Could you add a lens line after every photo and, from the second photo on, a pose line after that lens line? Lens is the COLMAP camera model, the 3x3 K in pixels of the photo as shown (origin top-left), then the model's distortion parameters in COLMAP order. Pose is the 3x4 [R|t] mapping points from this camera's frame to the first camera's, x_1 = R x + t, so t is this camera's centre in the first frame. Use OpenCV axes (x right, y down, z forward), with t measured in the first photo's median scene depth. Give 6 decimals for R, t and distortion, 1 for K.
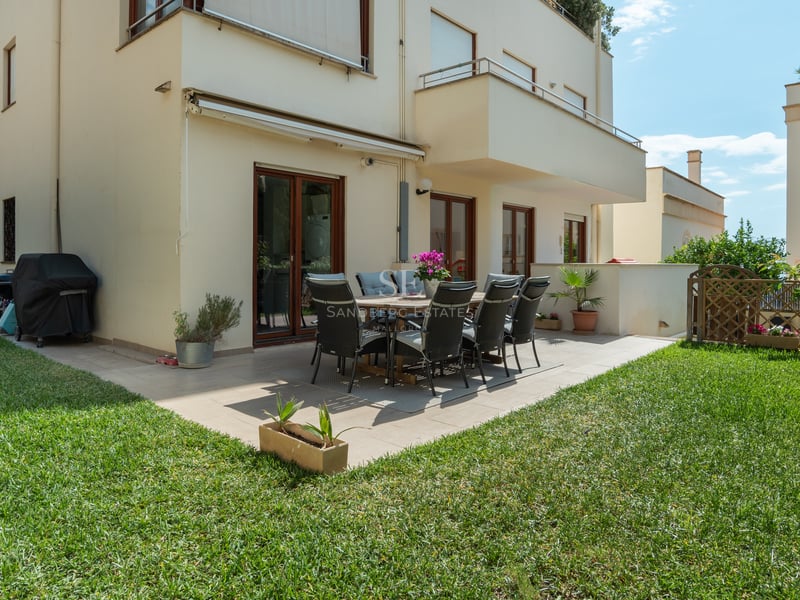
lens RADIAL K [[618.6, 0, 400.0], [0, 618.6, 300.0], [0, 0, 1]] dist [-0.007797, -0.003252]
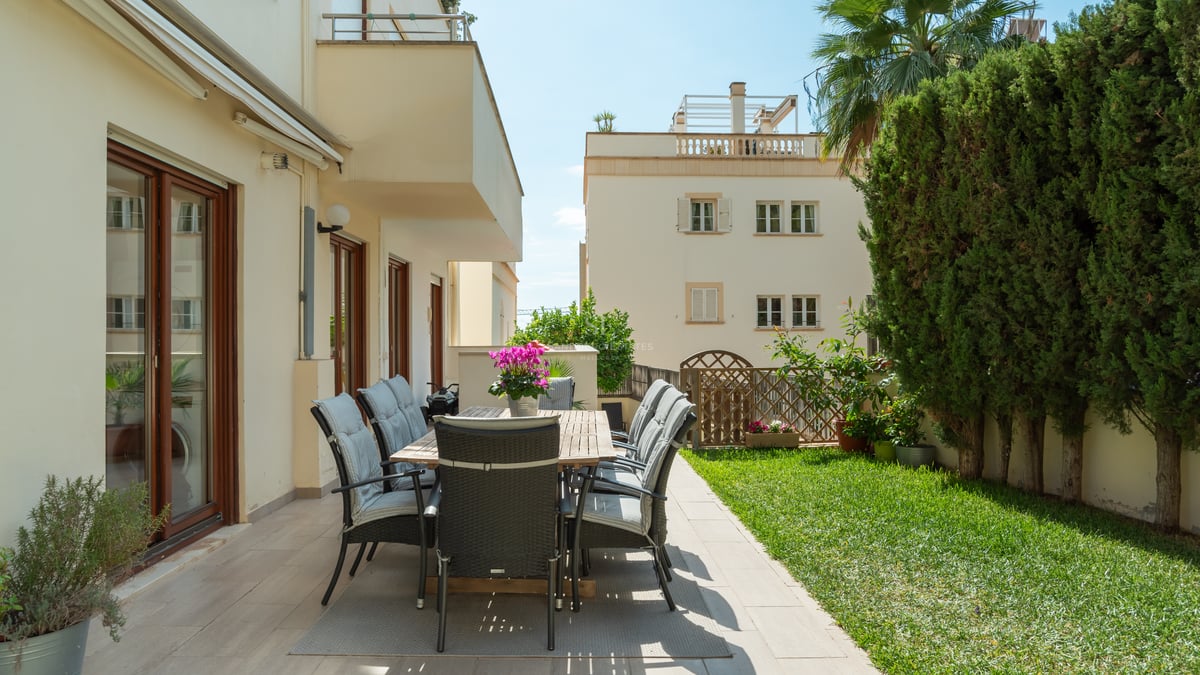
lens RADIAL K [[832.3, 0, 600.0], [0, 832.3, 337.5], [0, 0, 1]] dist [0.005344, 0.001404]
pose [[0.769409, -0.019235, 0.638467, -0.248315], [0.059886, 0.997316, -0.042123, -0.032895], [-0.635943, 0.070645, 0.768496, 0.287806]]
